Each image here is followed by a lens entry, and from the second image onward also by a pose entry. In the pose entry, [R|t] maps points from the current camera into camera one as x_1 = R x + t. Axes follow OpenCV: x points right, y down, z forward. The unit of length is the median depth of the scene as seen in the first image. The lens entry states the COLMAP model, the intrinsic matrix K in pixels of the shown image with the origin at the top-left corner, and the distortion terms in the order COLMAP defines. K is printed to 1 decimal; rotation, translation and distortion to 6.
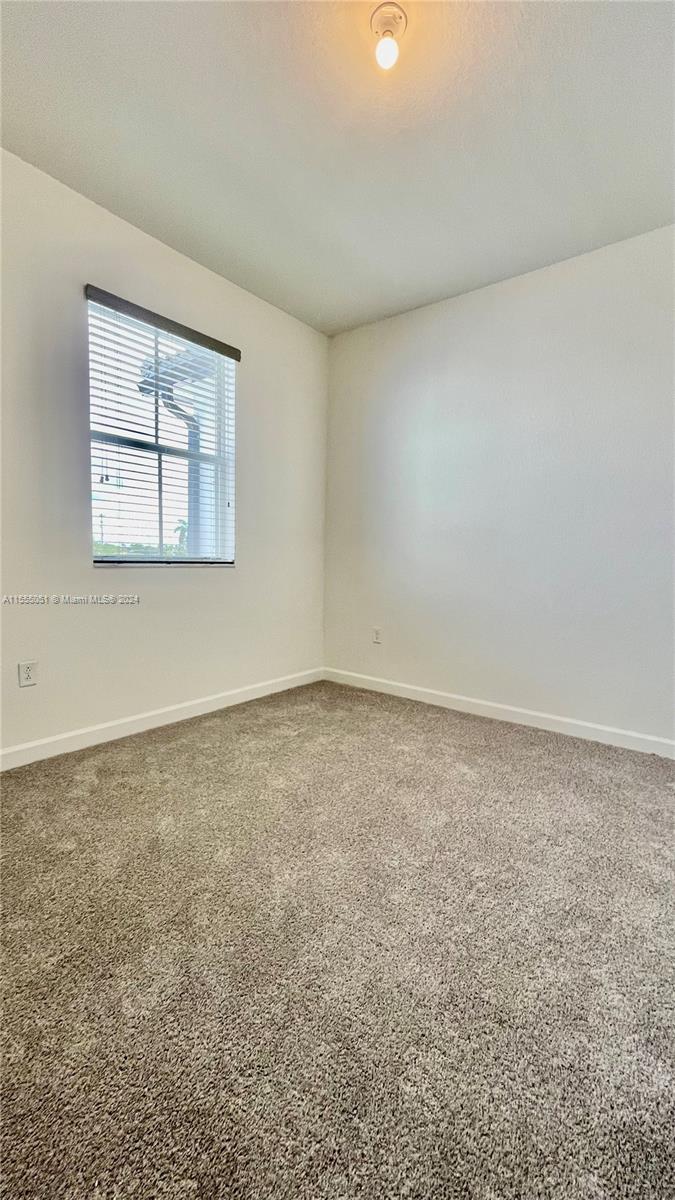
lens RADIAL K [[495.8, 0, 337.5], [0, 495.8, 600.0], [0, 0, 1]] dist [-0.015136, 0.013459]
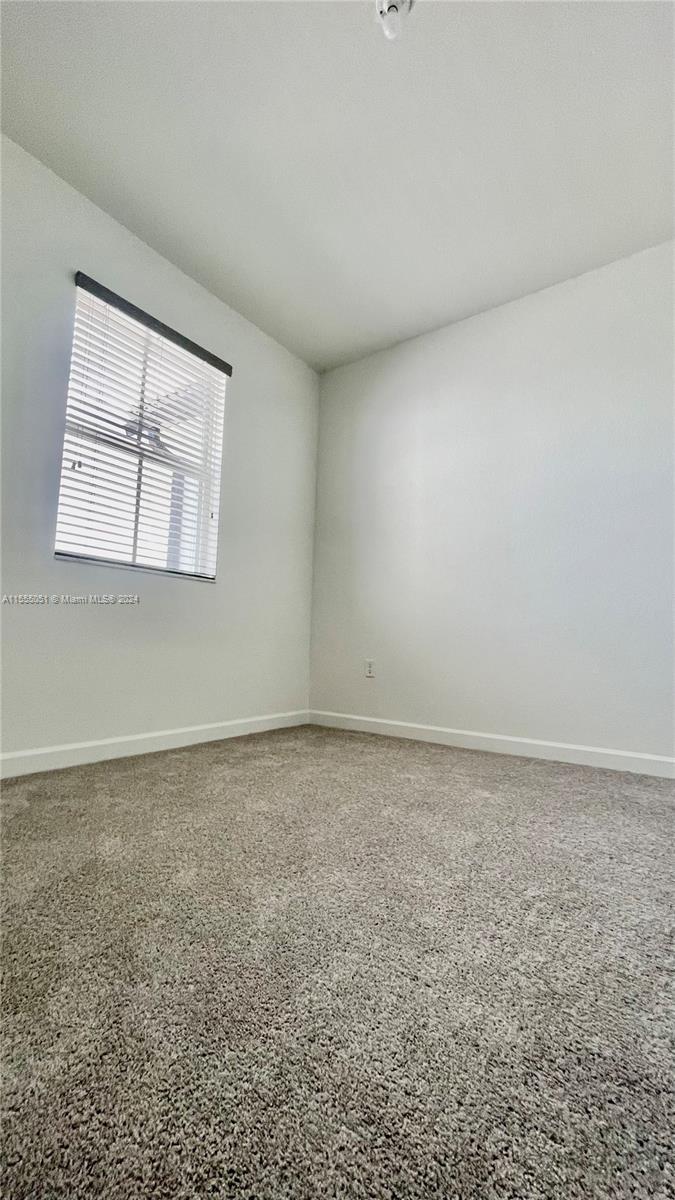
lens RADIAL K [[491.8, 0, 337.5], [0, 491.8, 600.0], [0, 0, 1]] dist [-0.000093, -0.000882]
pose [[0.999017, 0.010255, 0.043118, -0.048705], [-0.002198, 0.983133, -0.182879, 0.286132], [-0.044266, 0.182604, 0.982190, 0.234434]]
